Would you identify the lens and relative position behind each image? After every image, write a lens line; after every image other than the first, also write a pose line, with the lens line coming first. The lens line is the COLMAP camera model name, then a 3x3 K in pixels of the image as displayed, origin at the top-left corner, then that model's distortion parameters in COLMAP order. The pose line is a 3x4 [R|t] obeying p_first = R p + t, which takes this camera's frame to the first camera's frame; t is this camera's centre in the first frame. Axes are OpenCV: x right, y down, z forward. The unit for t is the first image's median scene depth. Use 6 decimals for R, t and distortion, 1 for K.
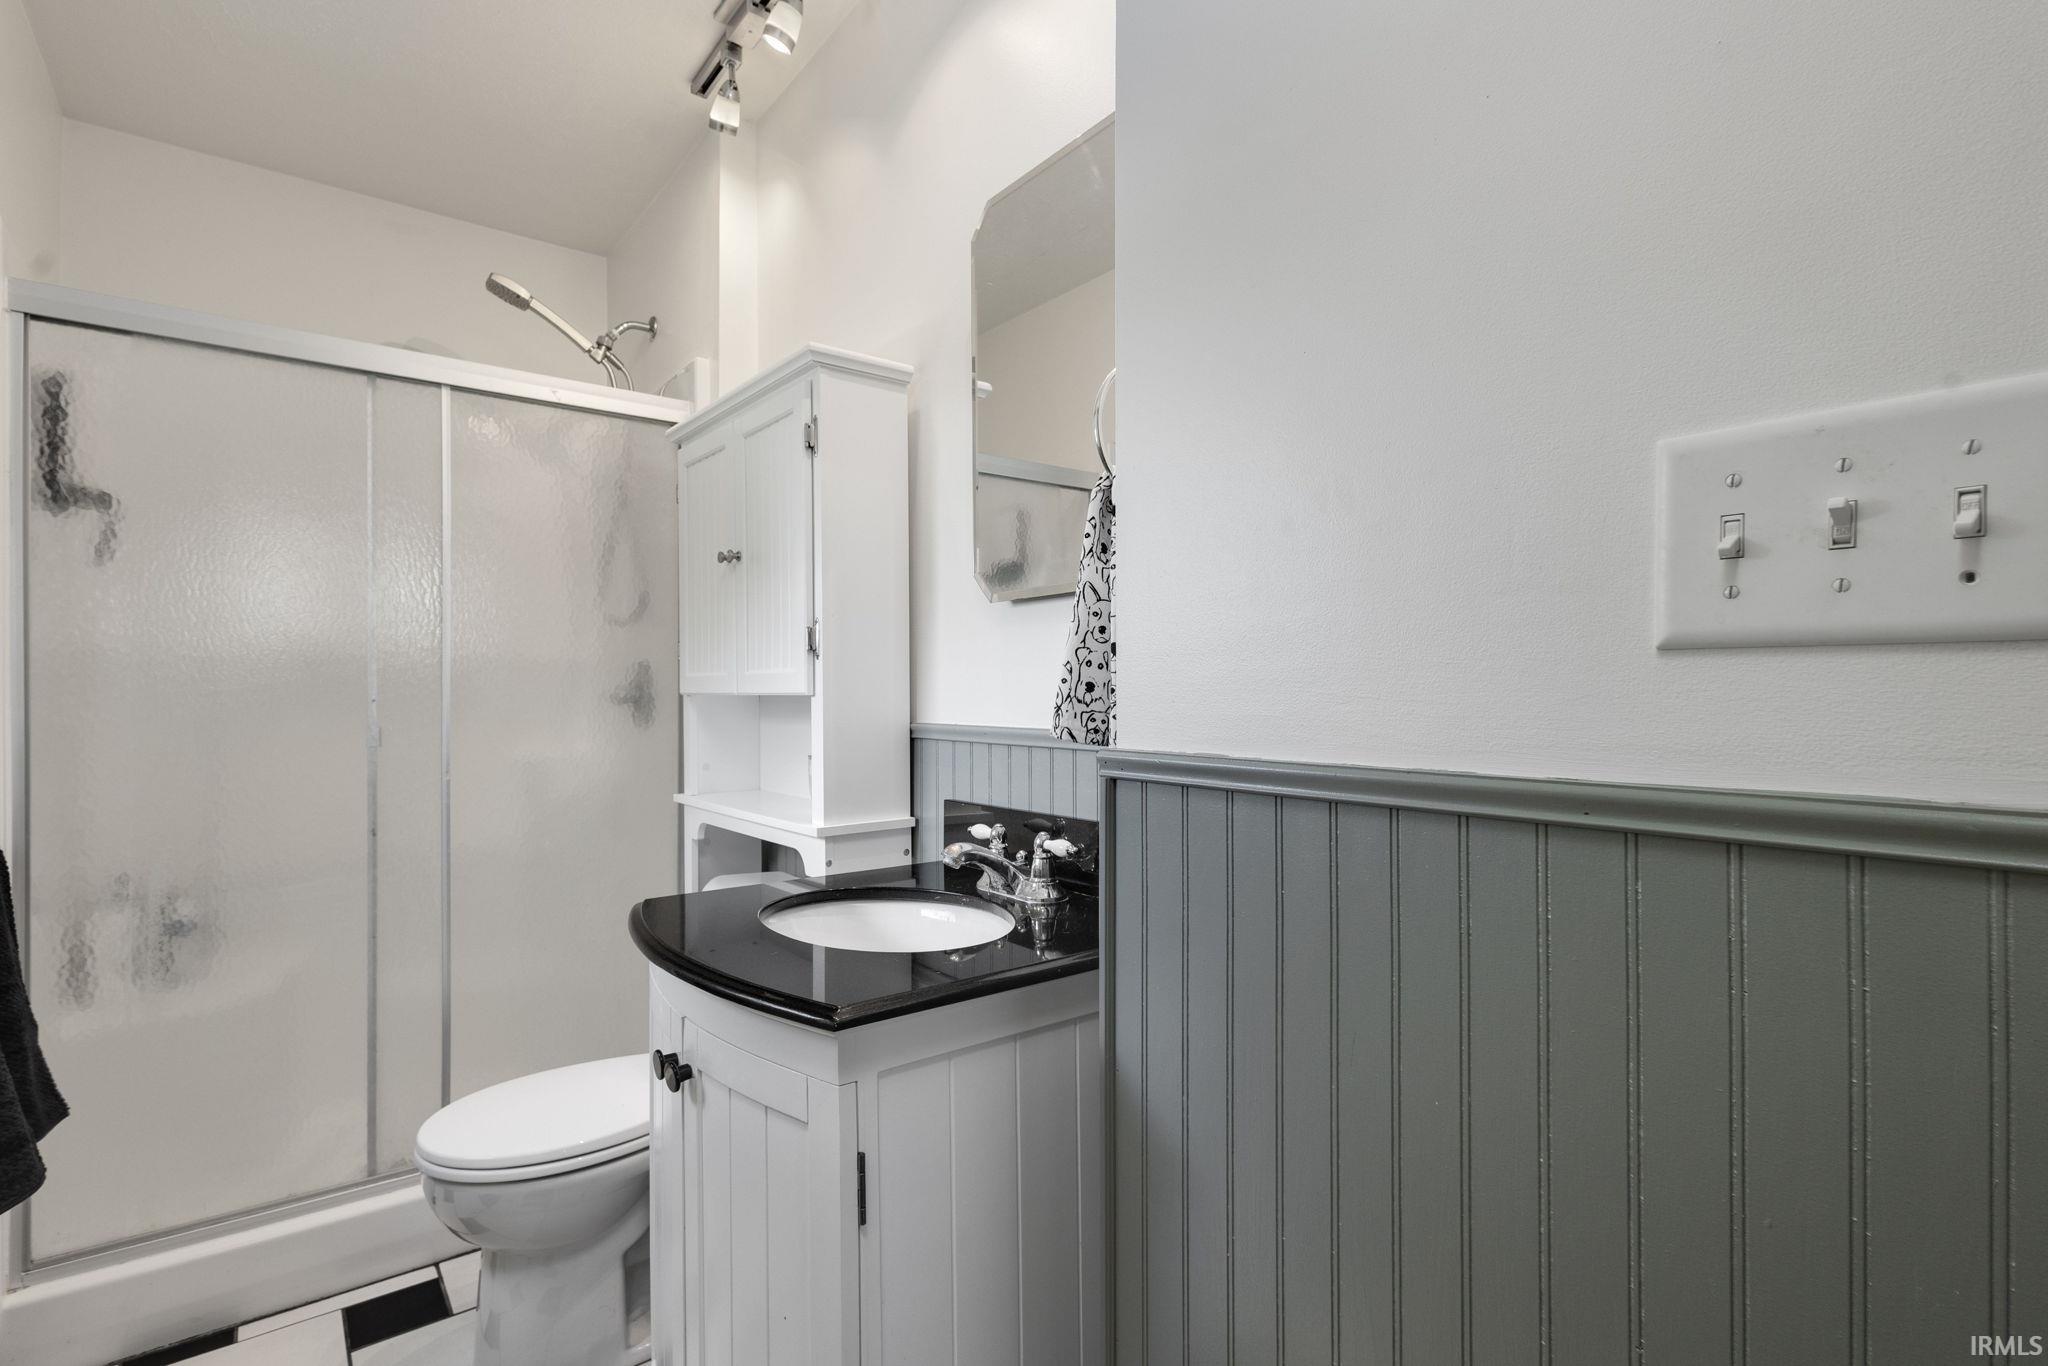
lens RADIAL K [[980.6, 0, 1017.8], [0, 980.6, 694.4], [0, 0, 1]] dist [0.011901, -0.001980]
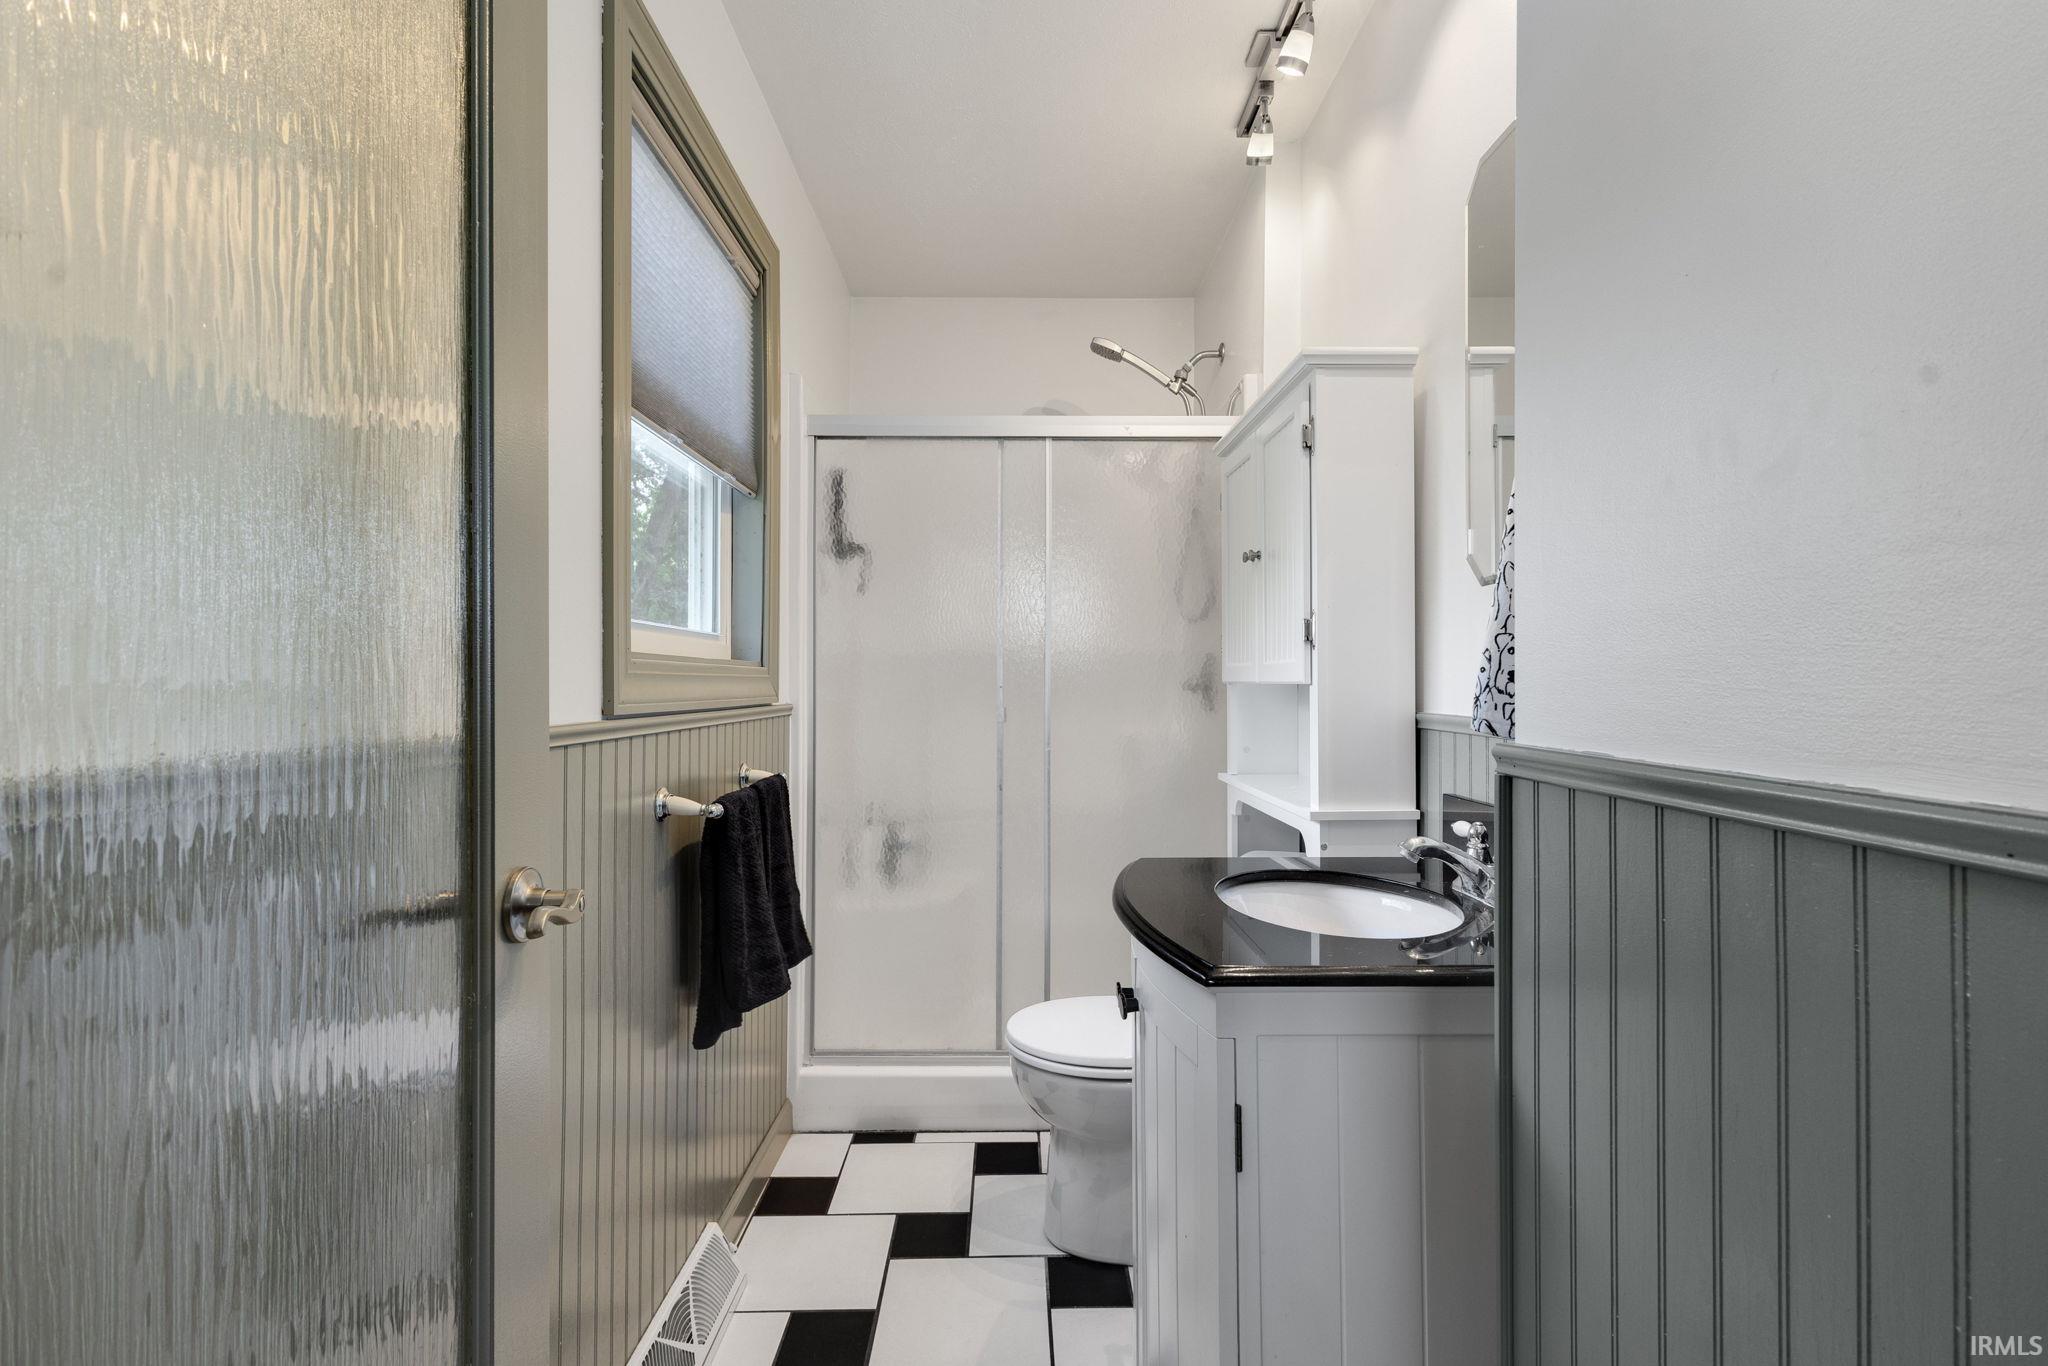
lens RADIAL K [[956.4, 0, 1025.0], [0, 956.4, 676.6], [0, 0, 1]] dist [0.008784, -0.000811]
pose [[0.797823, -0.000817, -0.602892, 0.157808], [-0.003016, 0.999981, -0.005346, -0.000720], [0.602885, 0.006084, 0.797805, 0.005811]]
